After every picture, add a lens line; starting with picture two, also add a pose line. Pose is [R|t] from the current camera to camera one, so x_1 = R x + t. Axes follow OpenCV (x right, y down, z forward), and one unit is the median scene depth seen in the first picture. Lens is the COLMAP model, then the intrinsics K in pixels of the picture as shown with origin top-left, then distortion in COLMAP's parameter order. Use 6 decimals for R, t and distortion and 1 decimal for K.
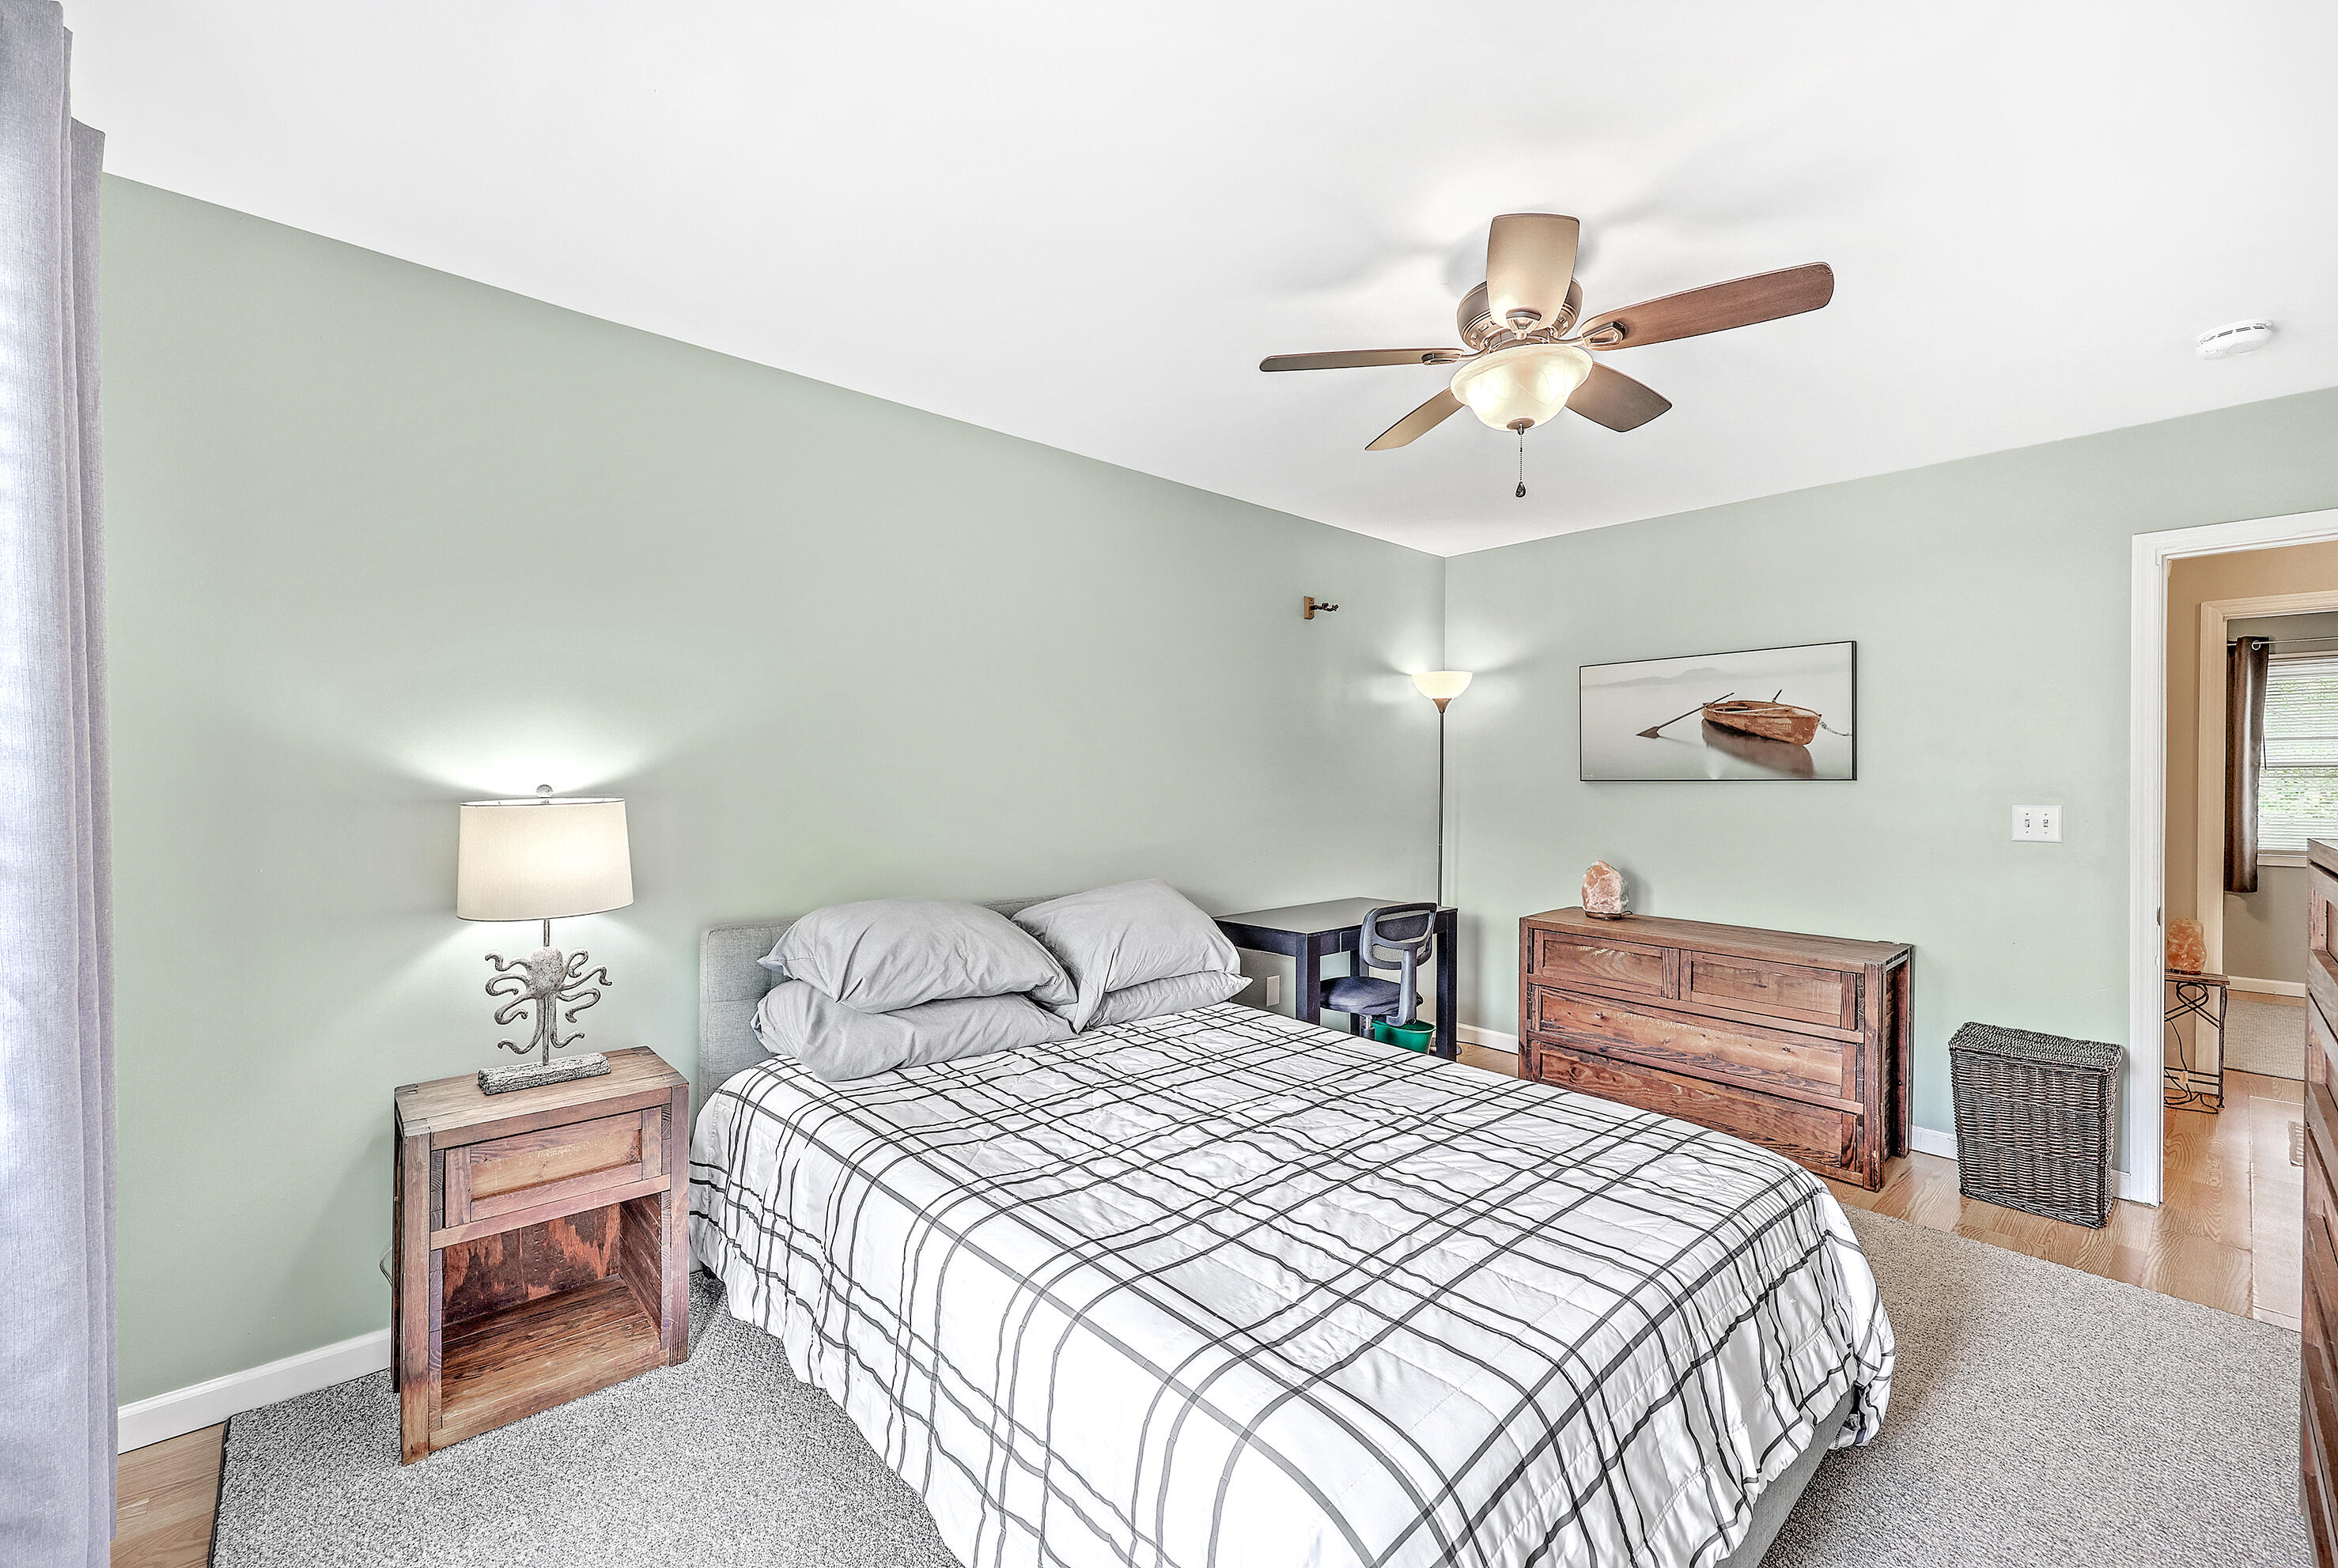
lens RADIAL K [[945.5, 0, 1171.6], [0, 945.5, 793.4], [0, 0, 1]] dist [0.001028, 0.000077]
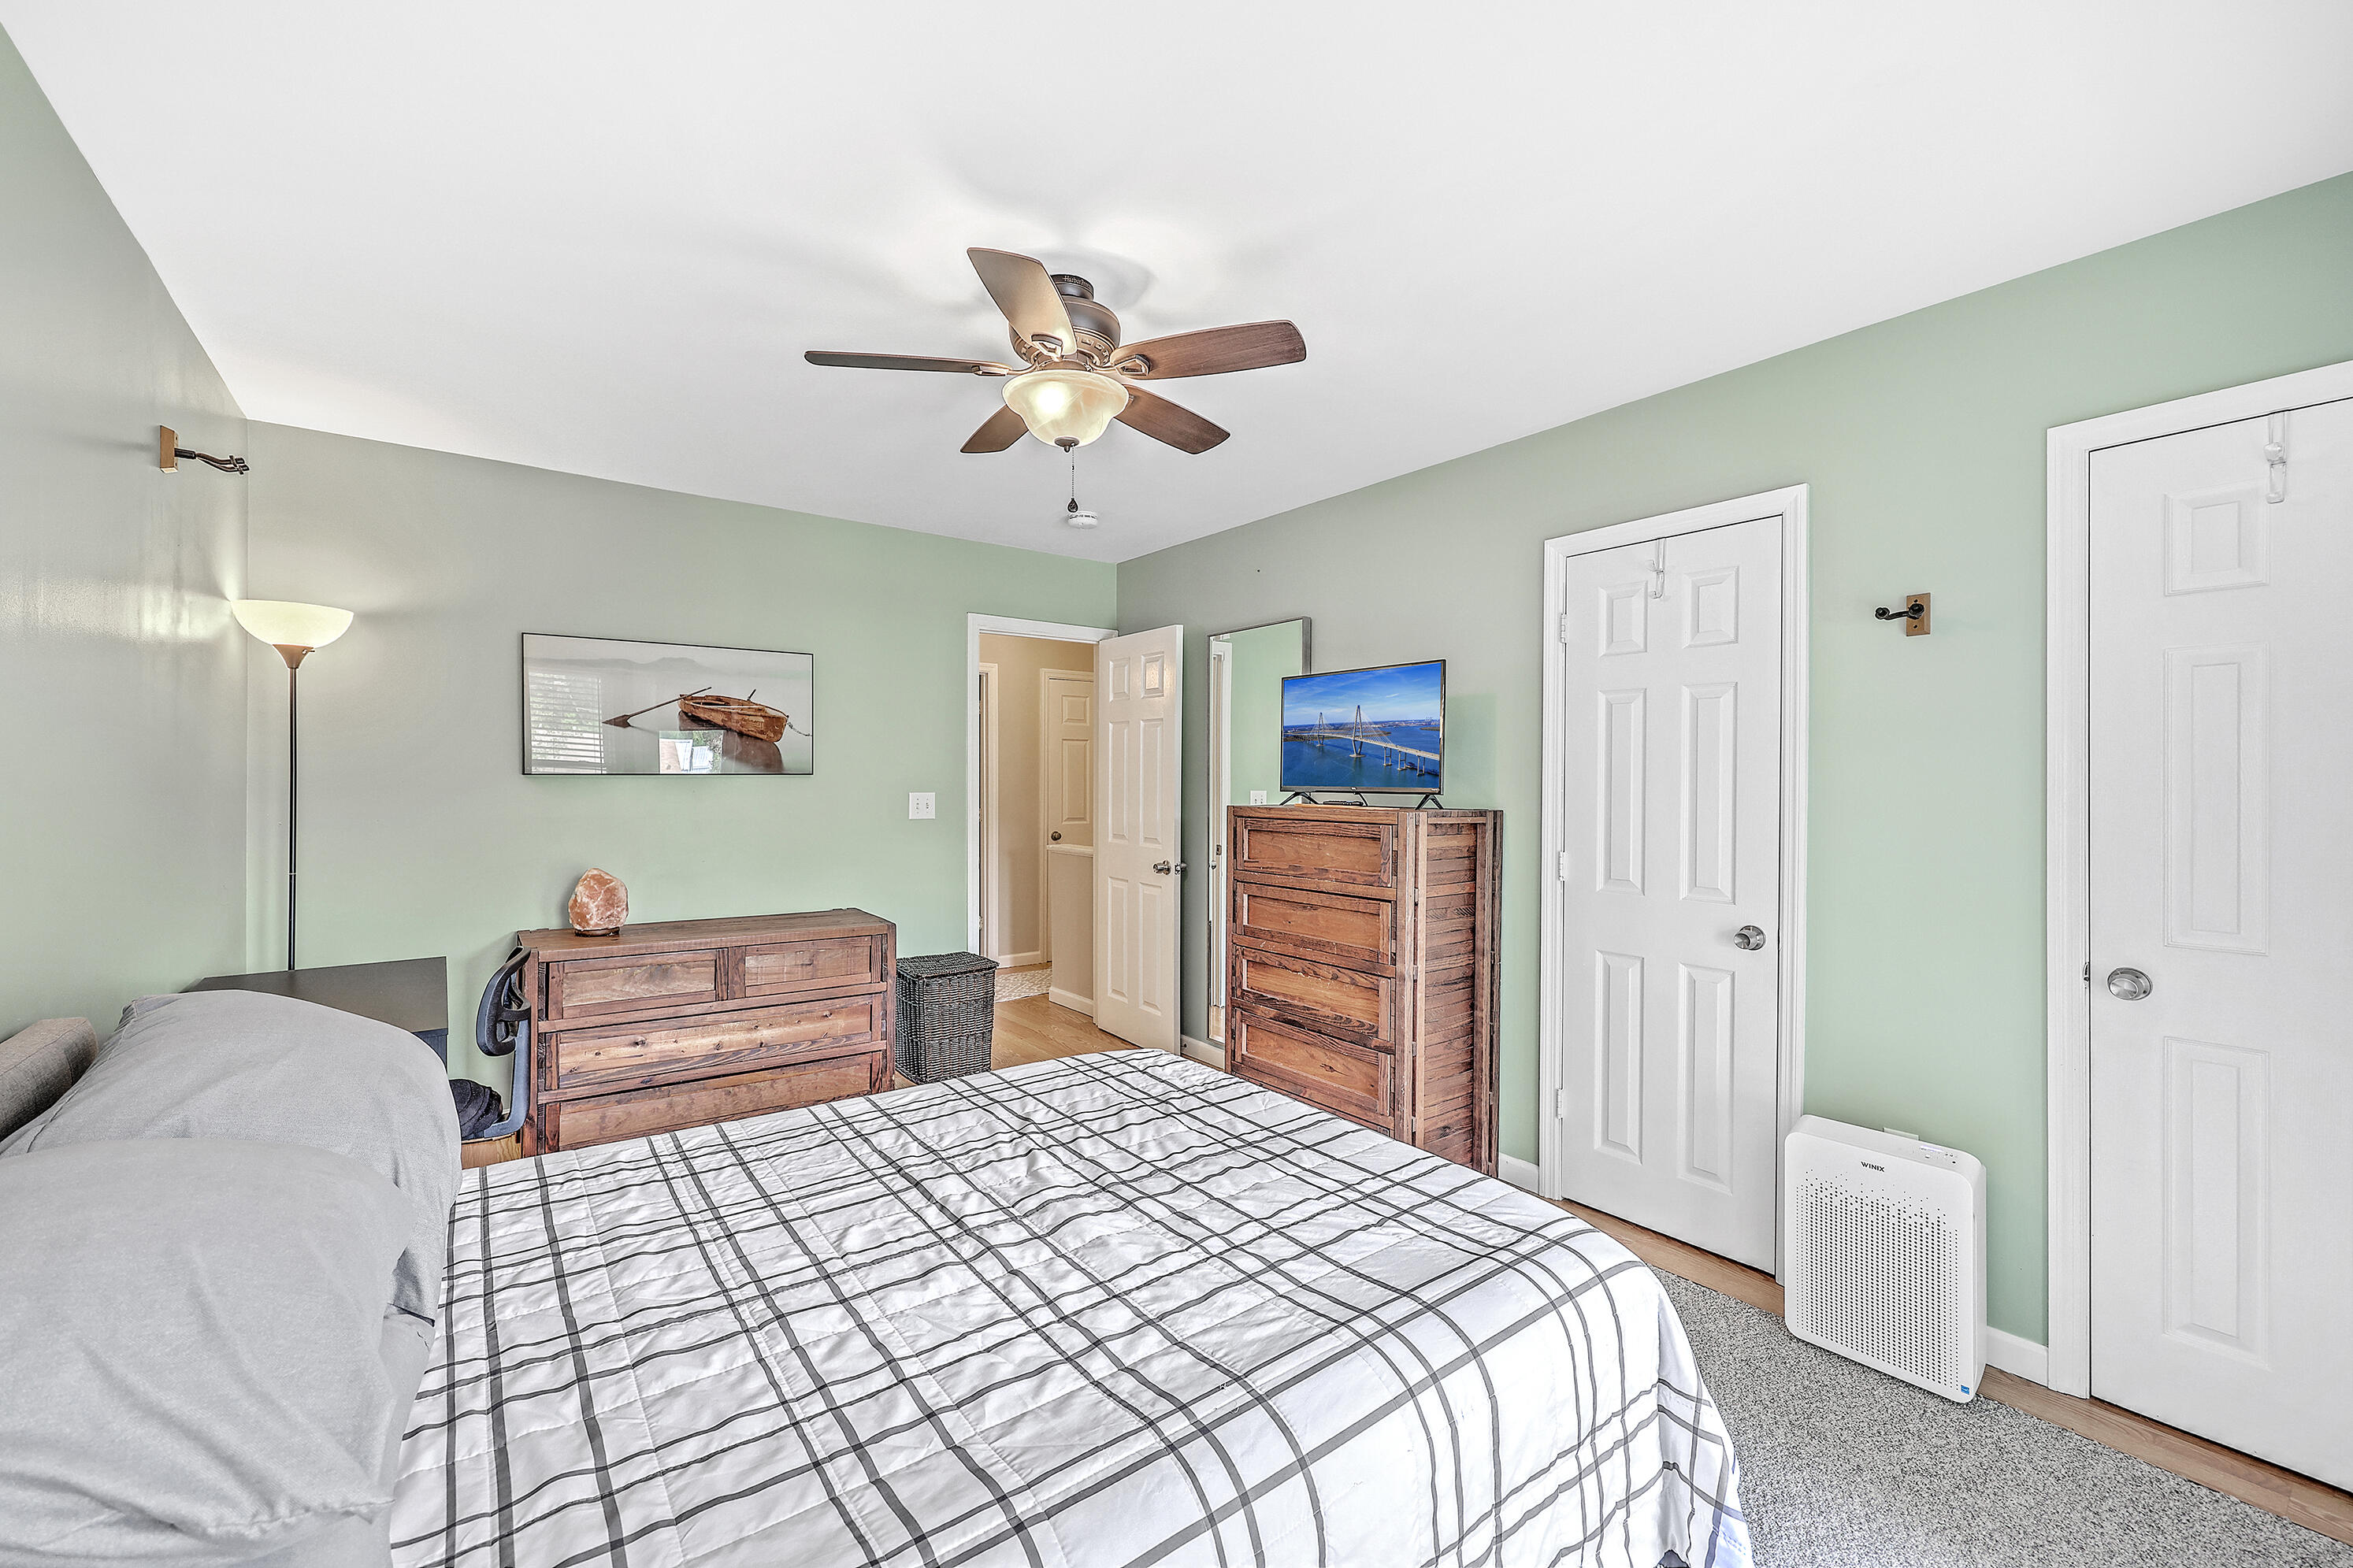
lens RADIAL K [[951.6, 0, 1173.0], [0, 951.6, 783.5], [0, 0, 1]] dist [0.001028, 0.000077]
pose [[0.088336, -0.009710, 0.996043, -0.644833], [0.007065, 0.999933, 0.009122, -0.016424], [-0.996066, 0.006232, 0.088398, 0.729103]]
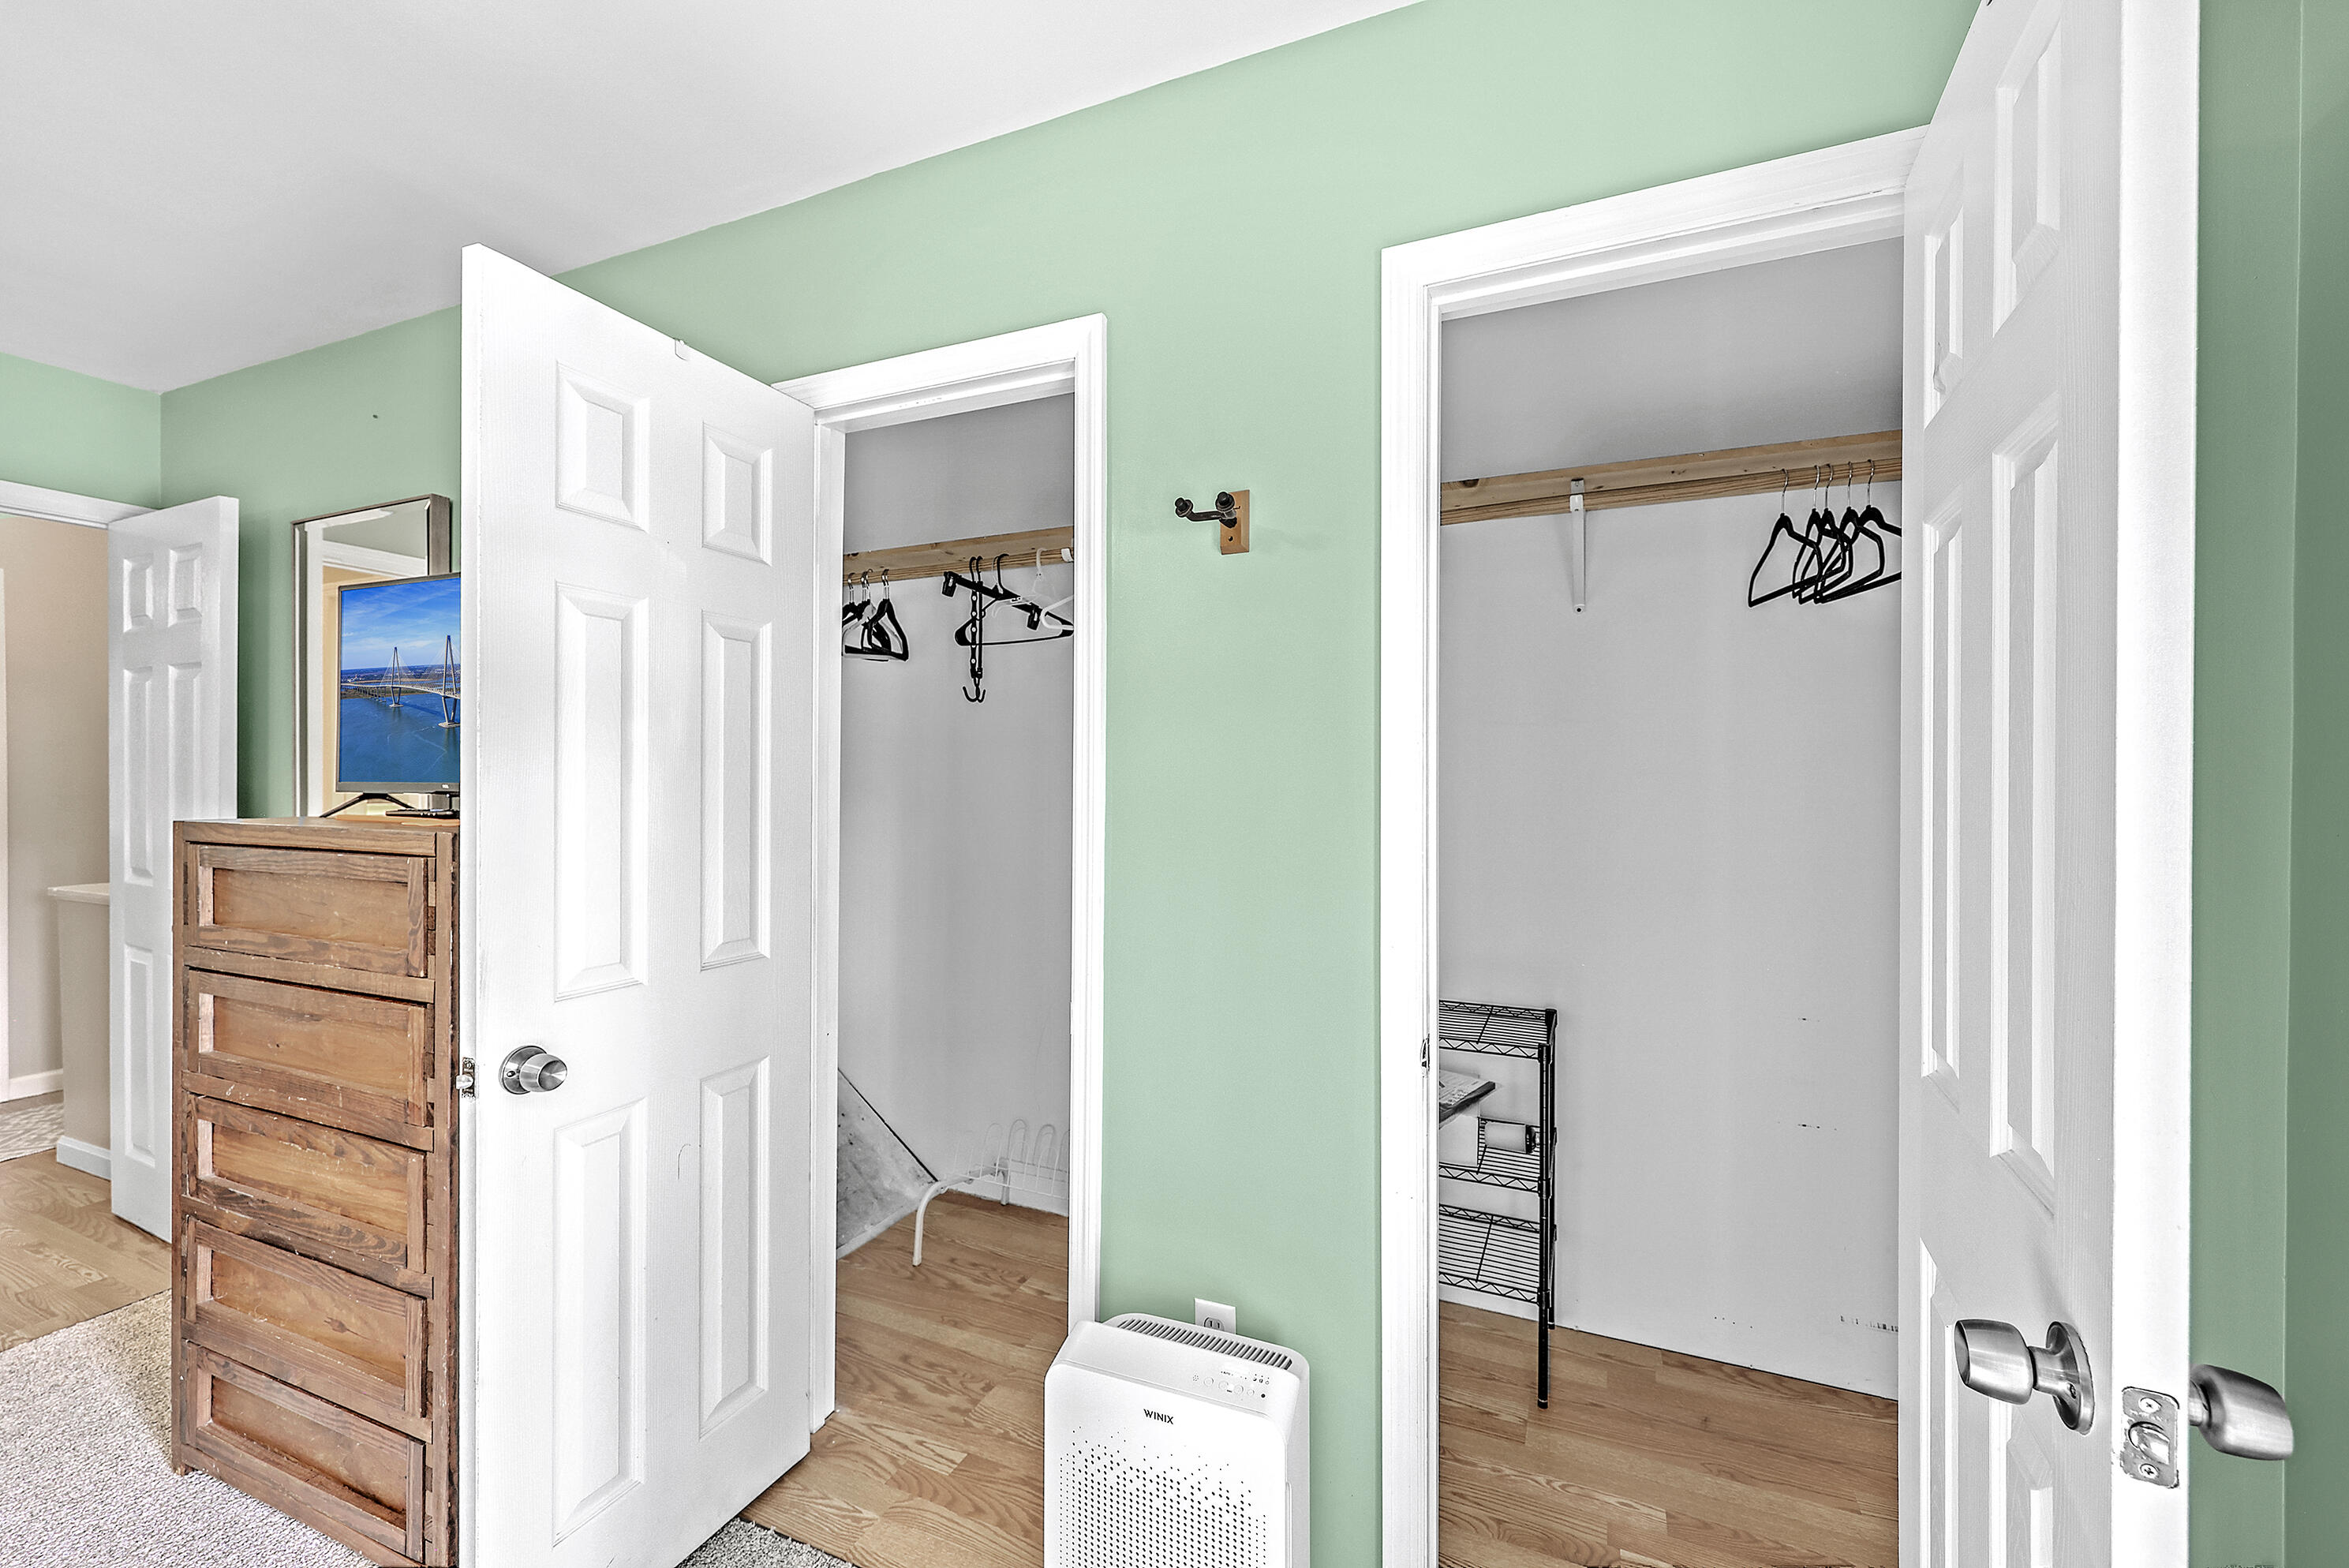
lens RADIAL K [[950.2, 0, 1175.1], [0, 950.2, 779.8], [0, 0, 1]] dist [0.001028, 0.000077]
pose [[-0.415741, -0.012132, 0.909402, -0.352949], [0.000688, 0.999907, 0.013654, -0.012134], [-0.909483, 0.006302, -0.415694, 0.499451]]
